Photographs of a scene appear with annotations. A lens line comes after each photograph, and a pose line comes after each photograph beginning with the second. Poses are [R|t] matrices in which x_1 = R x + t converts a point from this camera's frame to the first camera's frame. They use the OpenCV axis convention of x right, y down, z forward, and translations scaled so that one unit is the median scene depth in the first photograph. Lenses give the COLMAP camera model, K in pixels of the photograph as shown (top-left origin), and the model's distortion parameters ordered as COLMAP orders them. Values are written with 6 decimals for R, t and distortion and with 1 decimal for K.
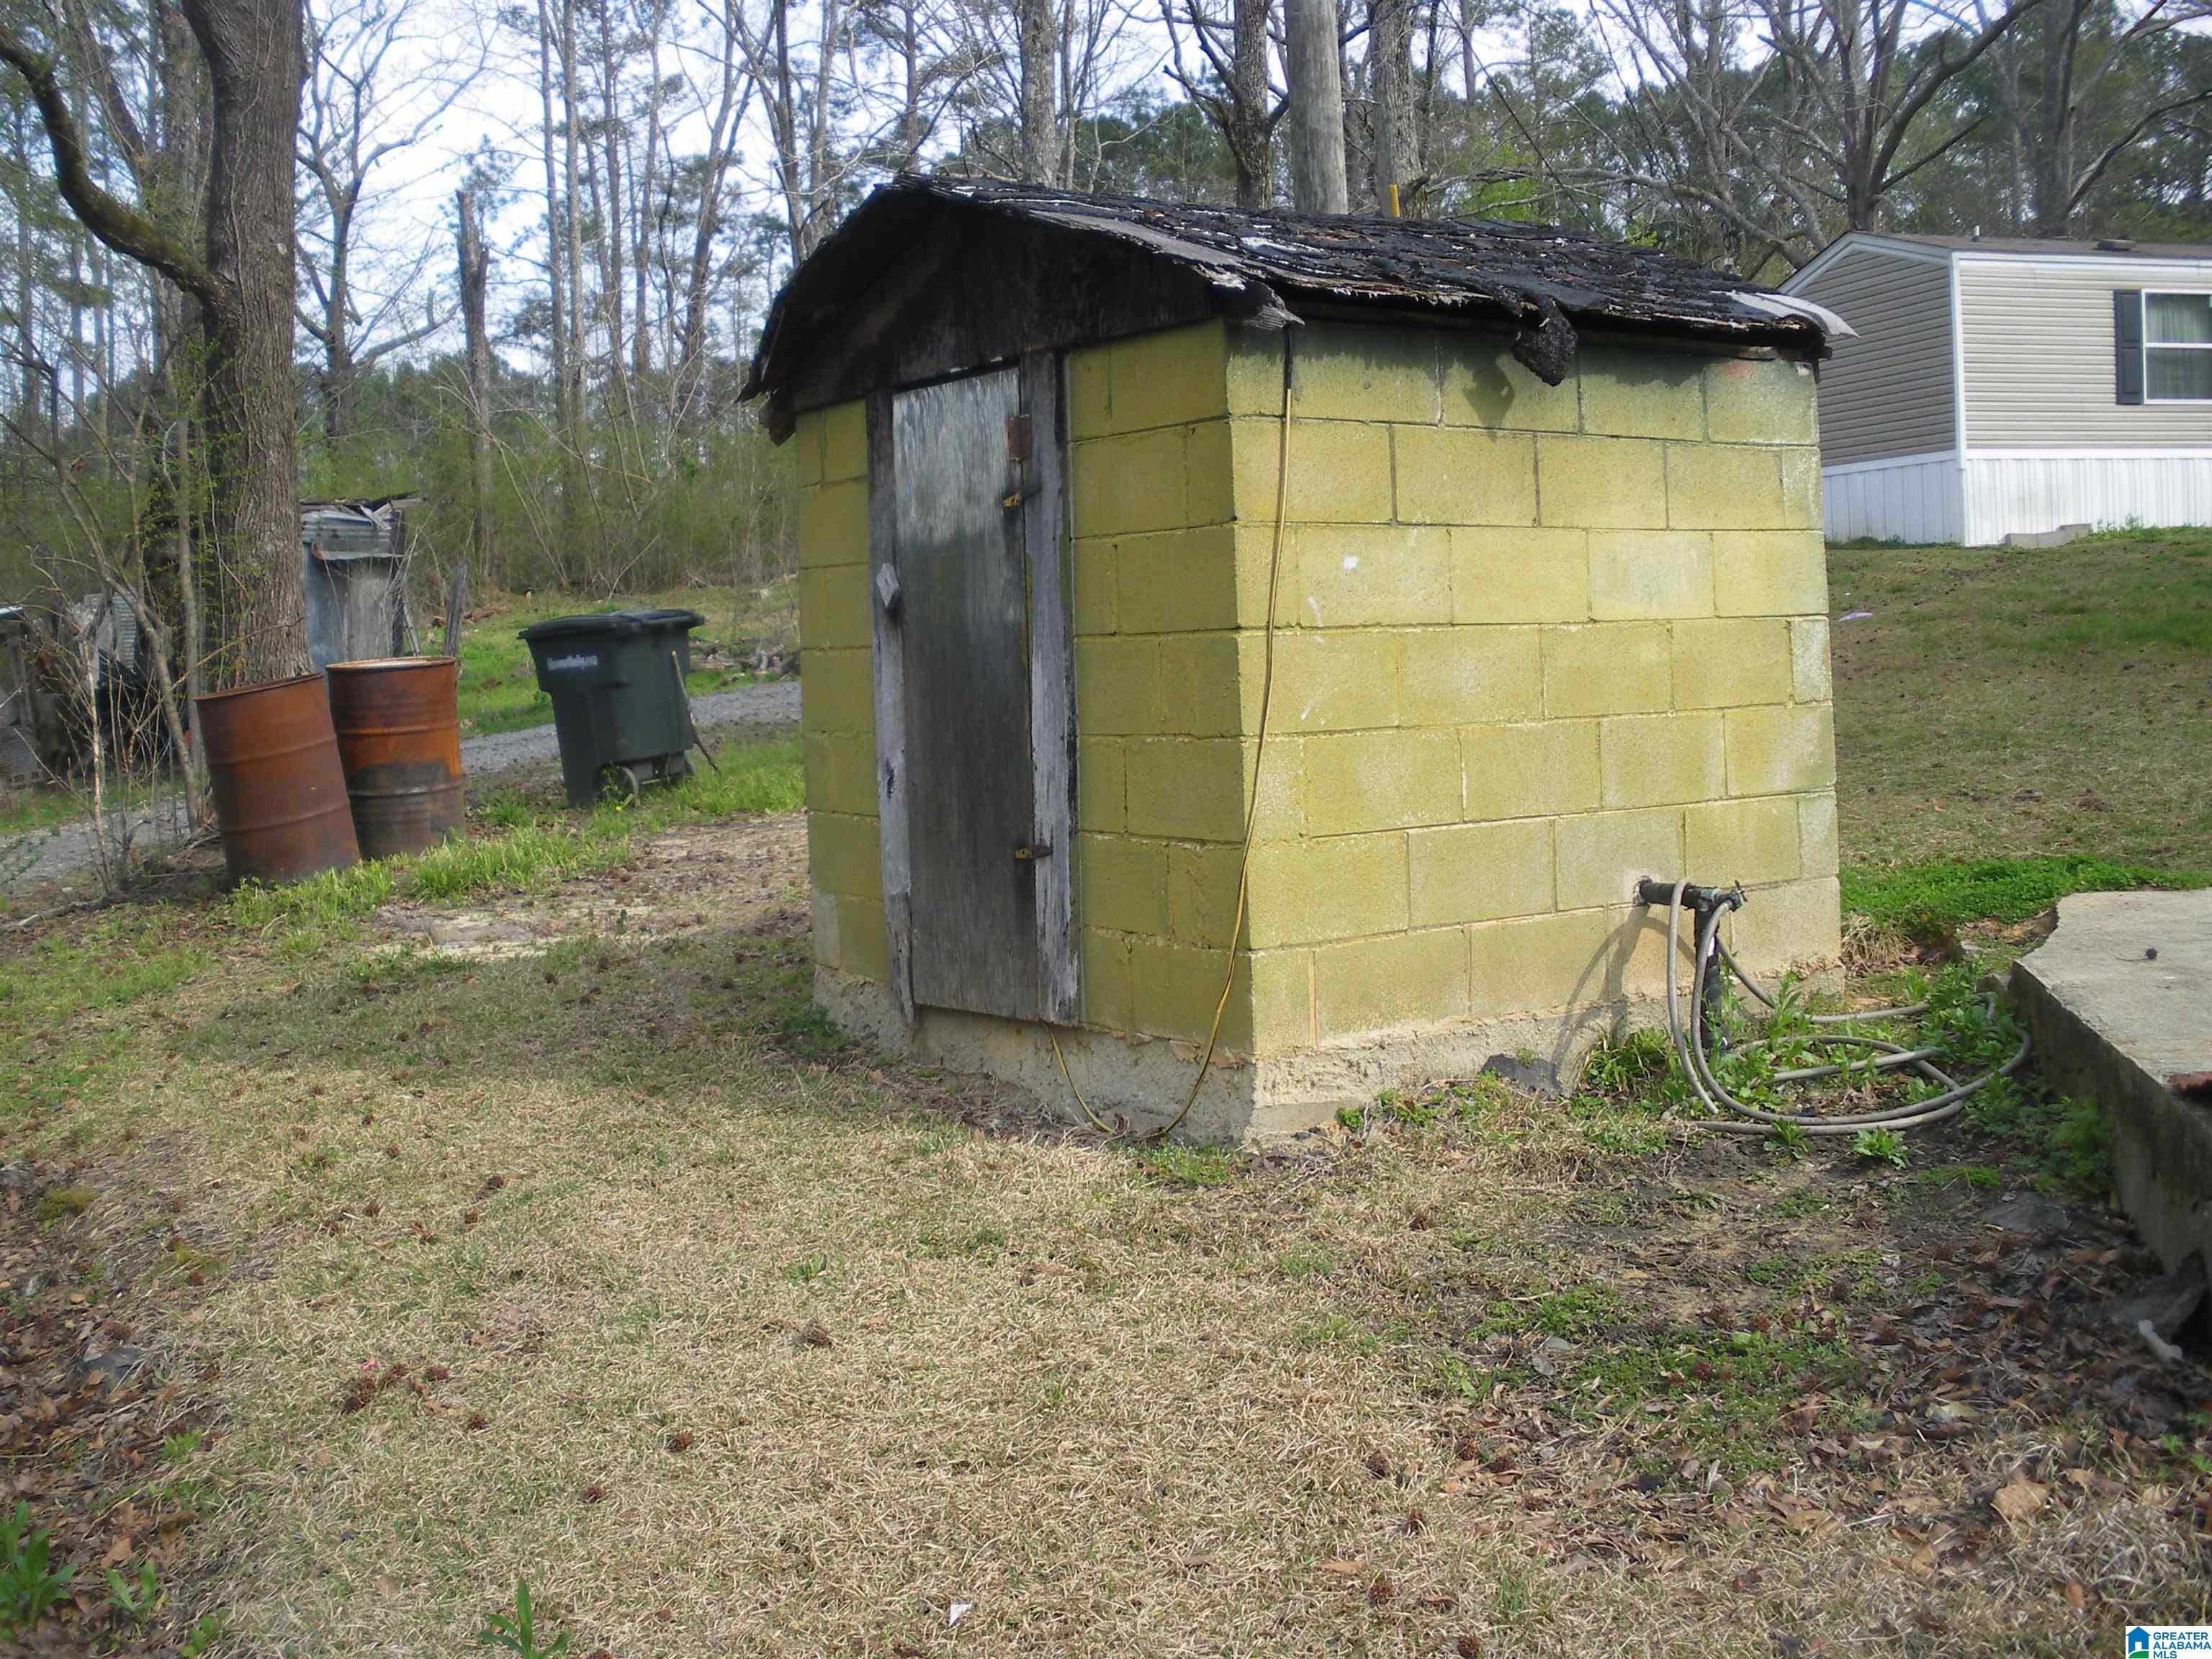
lens RADIAL K [[2588.1, 0, 1105.0], [0, 2588.1, 787.2], [0, 0, 1]] dist [-0.409550, 0.874614]
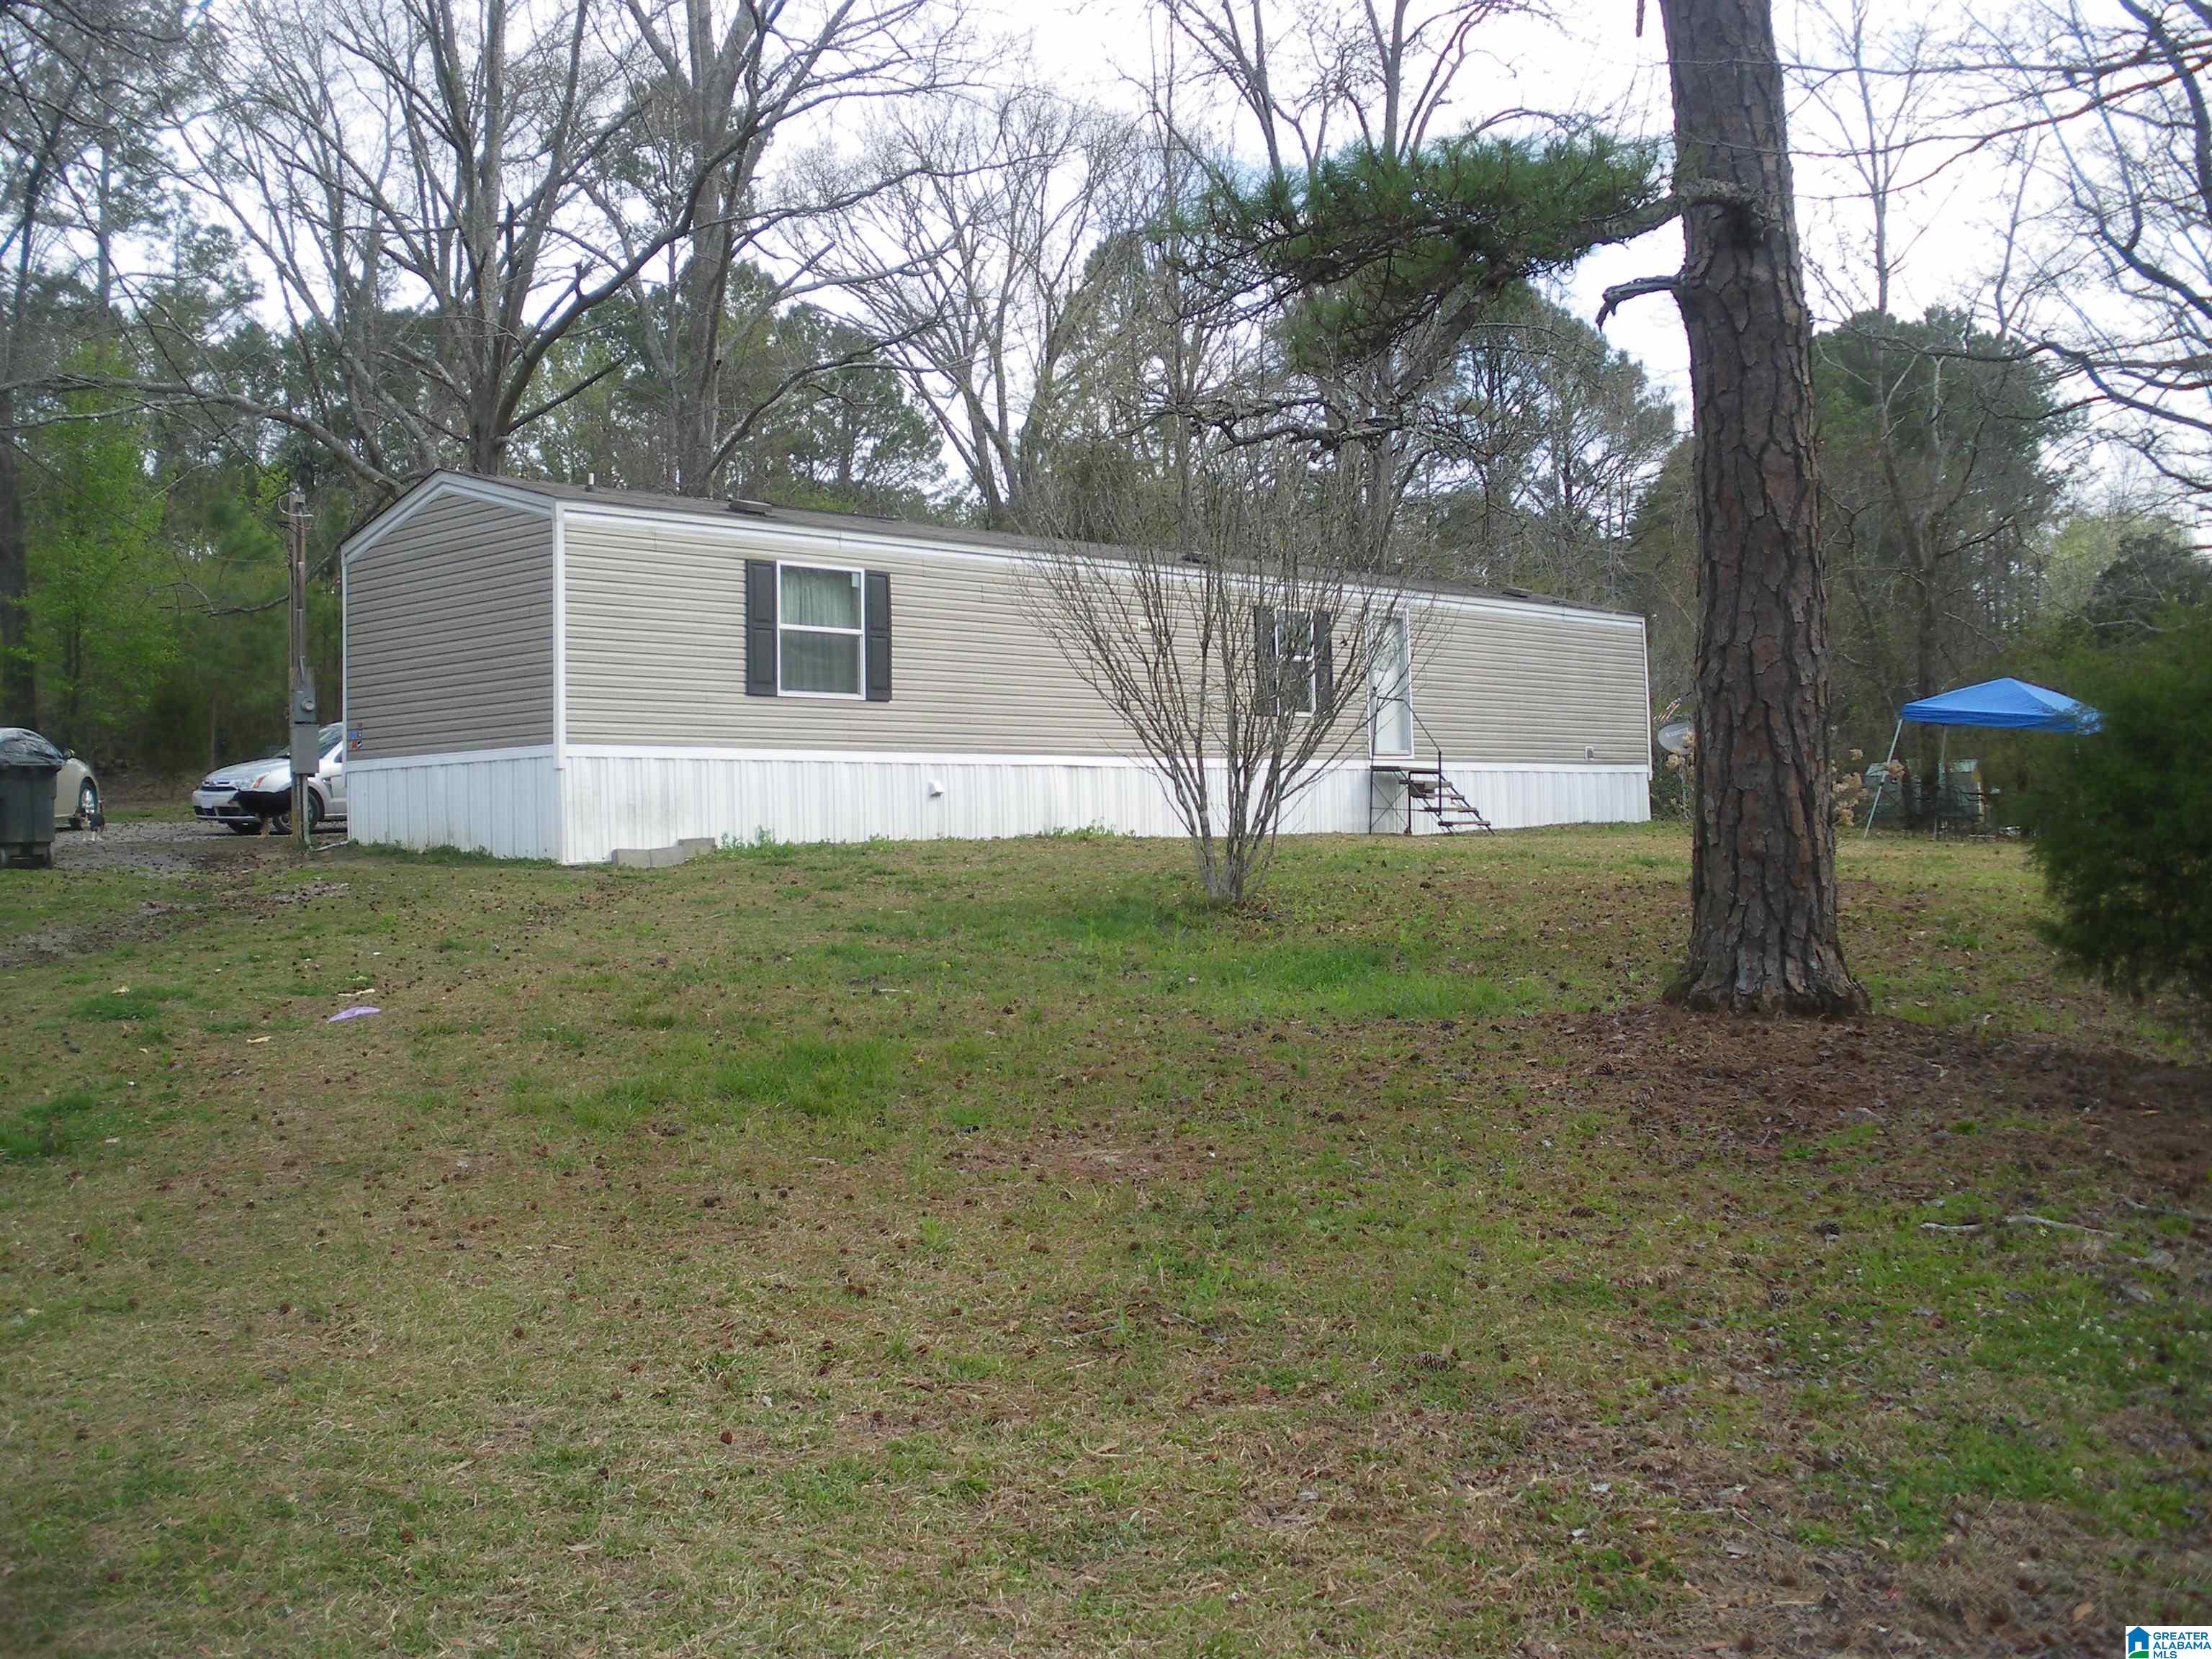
lens RADIAL K [[2588.1, 0, 1105.0], [0, 2588.1, 787.2], [0, 0, 1]] dist [-0.409550, 0.874614]
pose [[0.869230, 0.037695, 0.492969, 0.087706], [0.011078, 0.995354, -0.095643, -0.039274], [-0.494284, 0.088597, 0.864774, 0.190670]]
